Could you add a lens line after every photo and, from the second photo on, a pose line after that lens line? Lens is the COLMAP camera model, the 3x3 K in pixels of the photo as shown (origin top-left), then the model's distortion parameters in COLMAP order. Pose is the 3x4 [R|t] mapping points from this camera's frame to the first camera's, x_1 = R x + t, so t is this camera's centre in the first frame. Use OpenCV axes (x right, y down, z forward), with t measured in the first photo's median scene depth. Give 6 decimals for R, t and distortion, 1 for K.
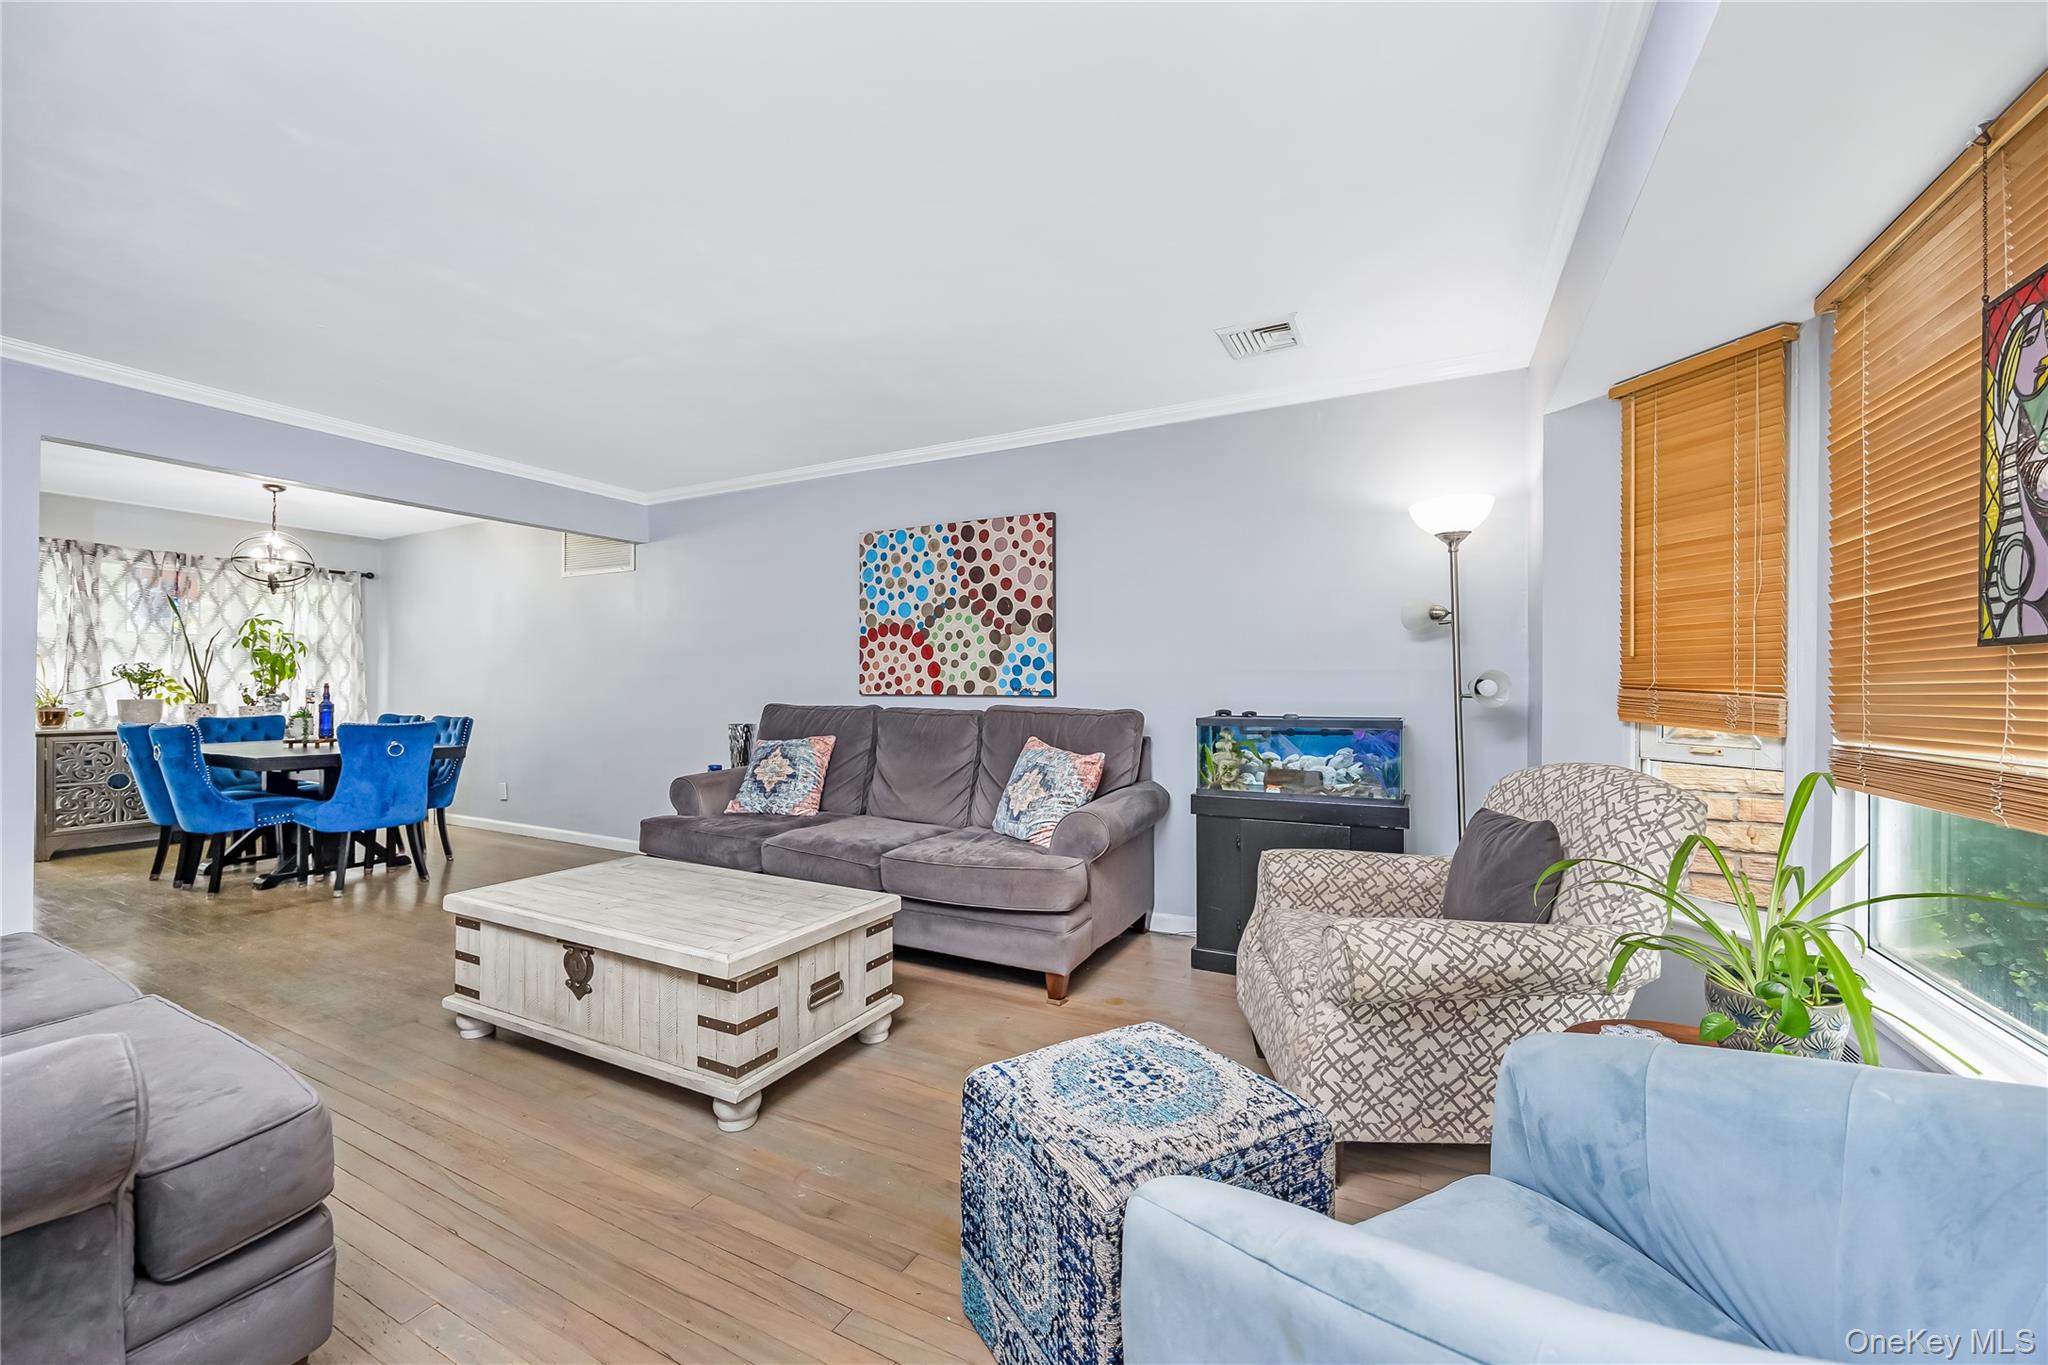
lens RADIAL K [[789.0, 0, 1017.6], [0, 789.0, 687.8], [0, 0, 1]] dist [-0.005353, 0.002305]
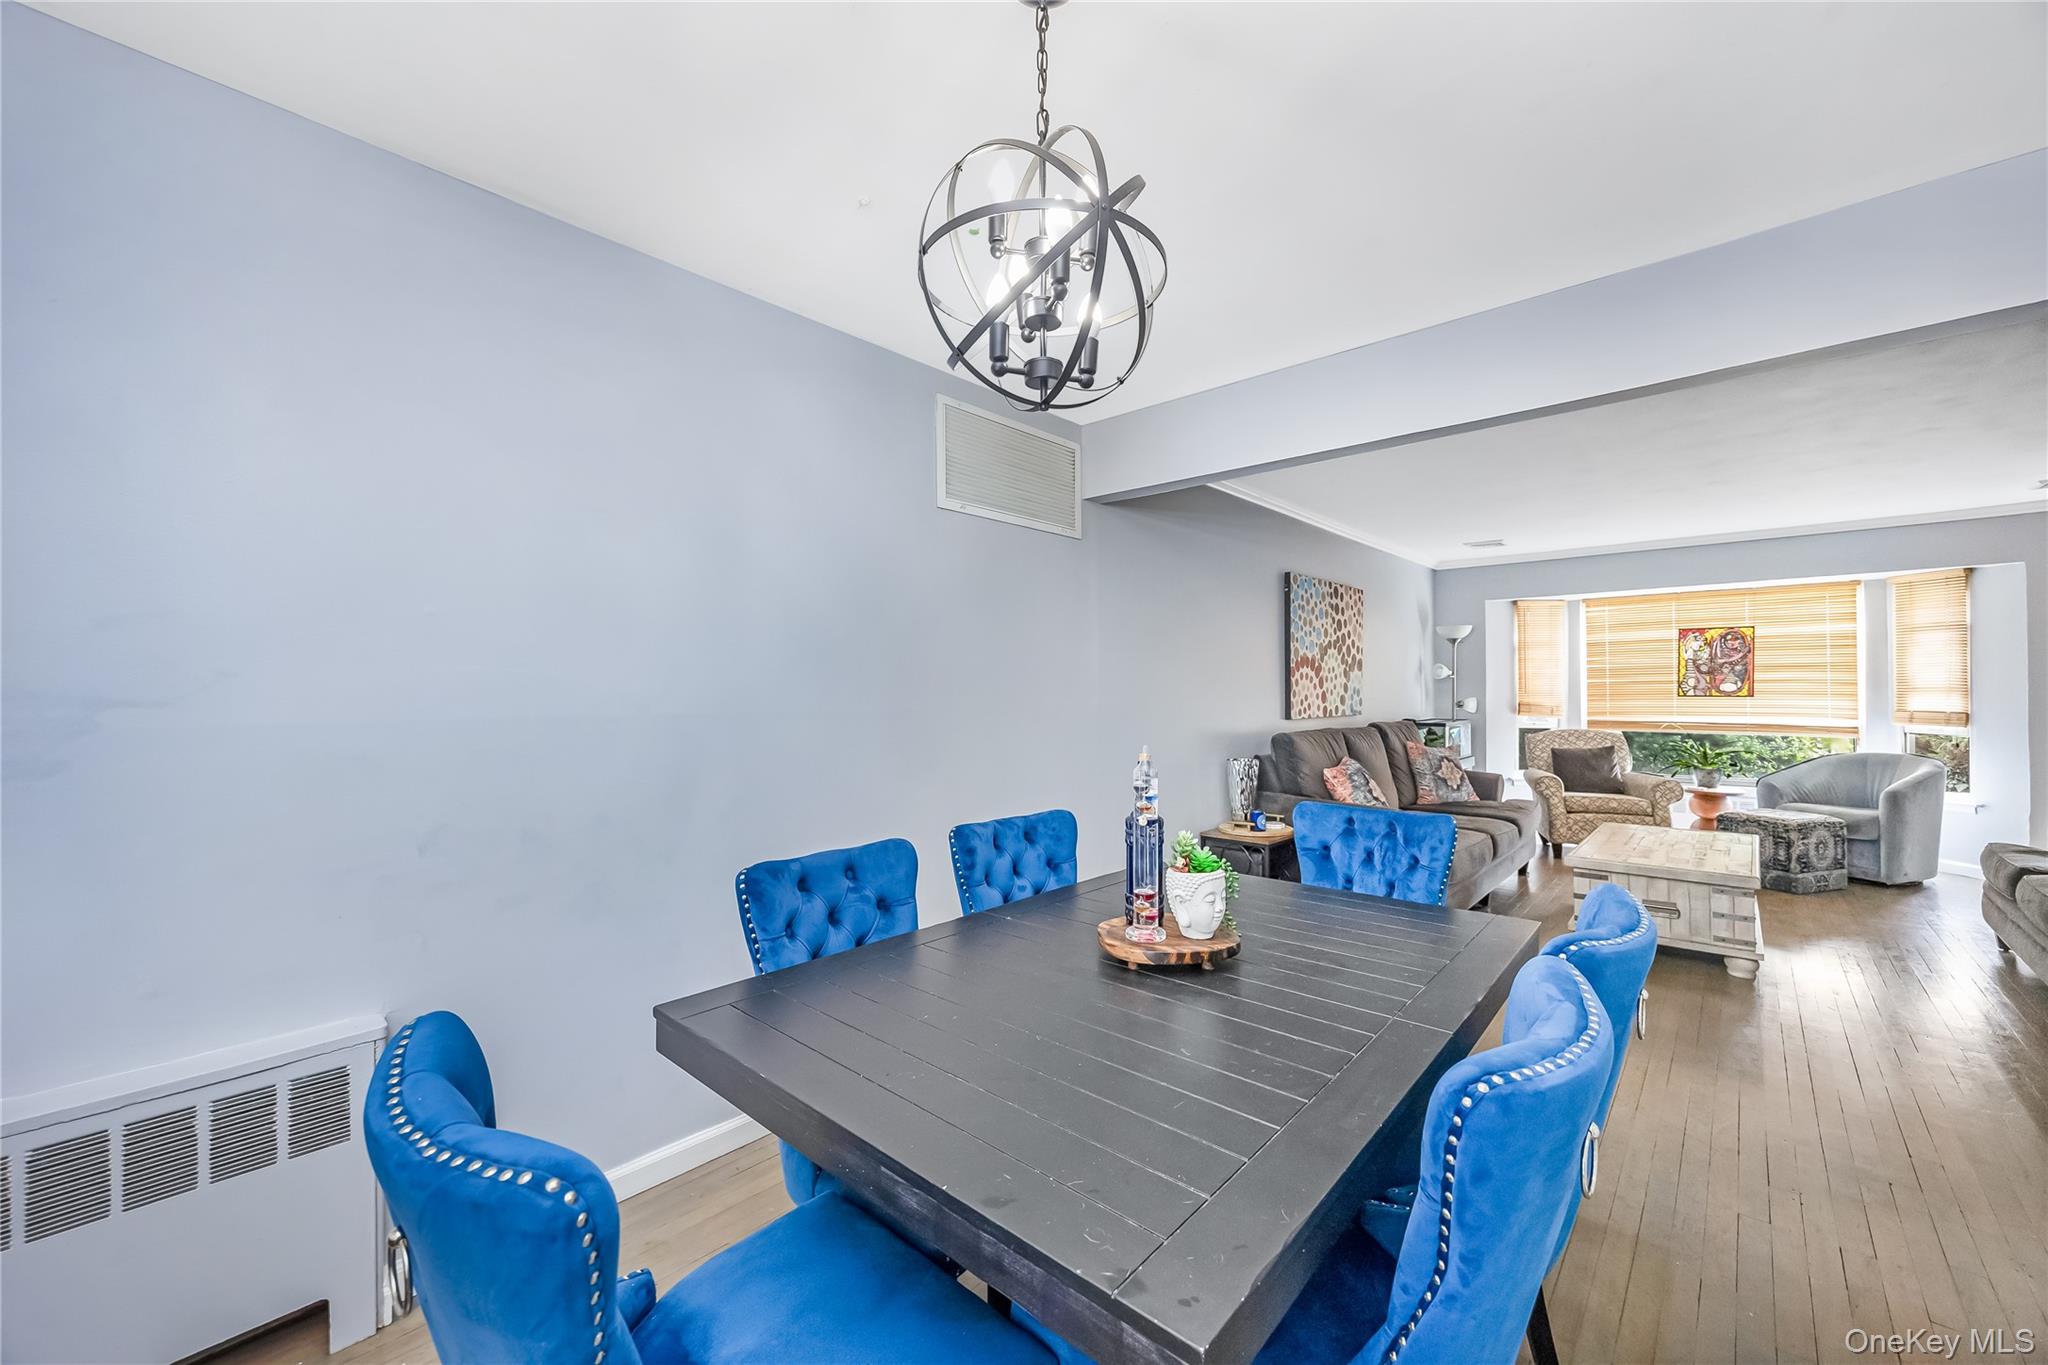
lens RADIAL K [[789.0, 0, 1039.3], [0, 789.0, 684.0], [0, 0, 1]] dist [-0.005353, 0.002305]
pose [[0.247292, 0.004578, 0.968930, -1.367011], [0.007439, 0.999950, -0.006623, -0.037406], [-0.968912, 0.008845, 0.247246, 1.092328]]
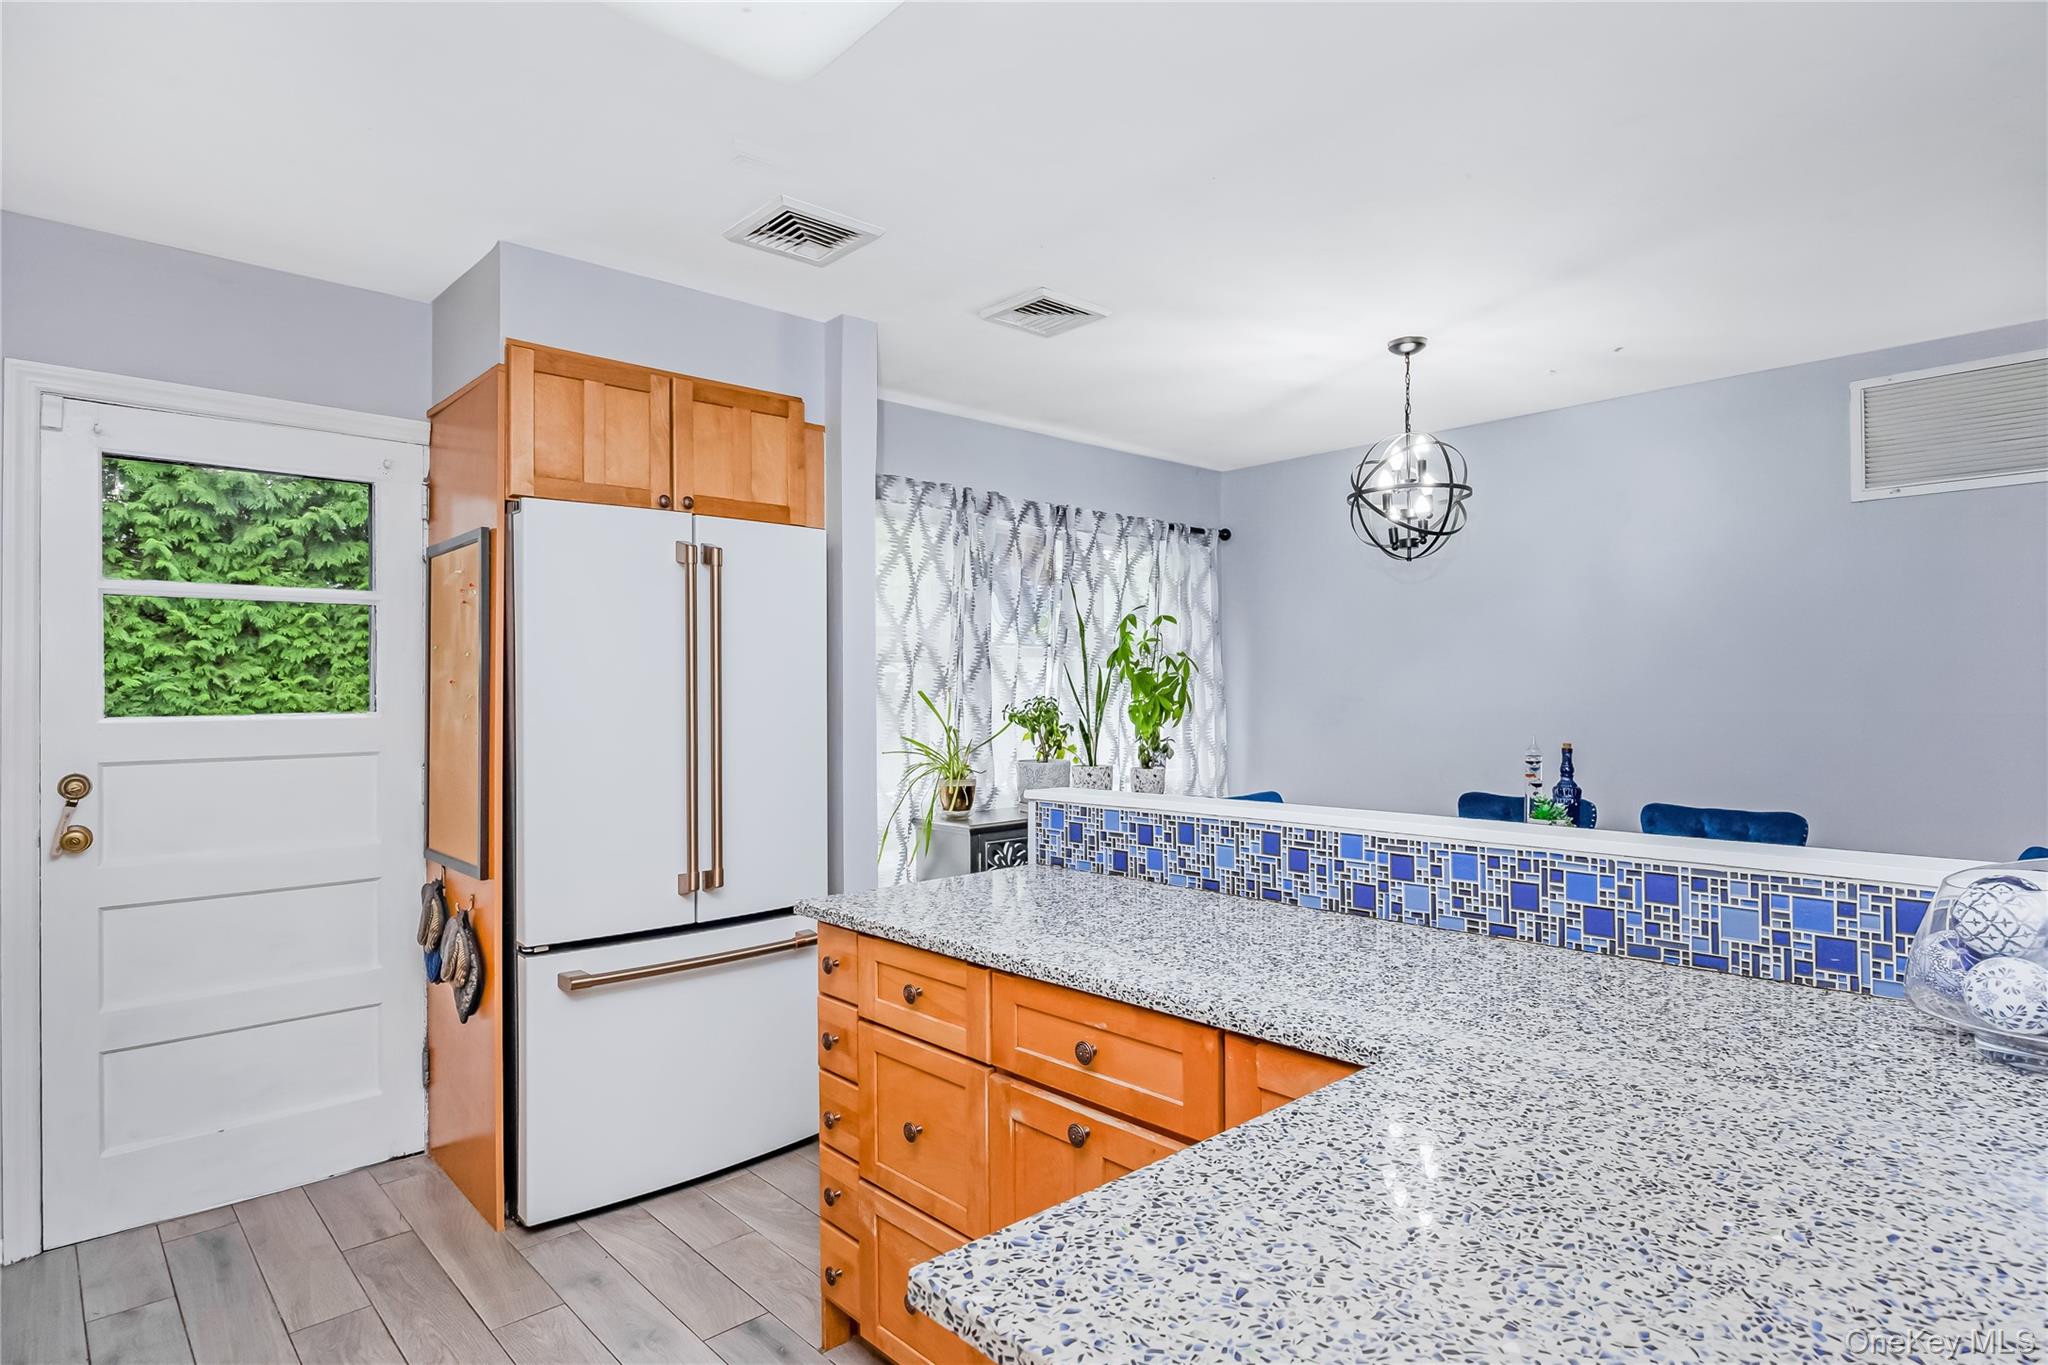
lens RADIAL K [[1101.1, 0, 1008.0], [0, 1101.1, 684.8], [0, 0, 1]] dist [0.002659, 0.000541]
pose [[0.940414, -0.012920, -0.339787, -1.098805], [0.010301, 0.999902, -0.009511, -0.043281], [0.339876, 0.005445, 0.940454, 0.305937]]
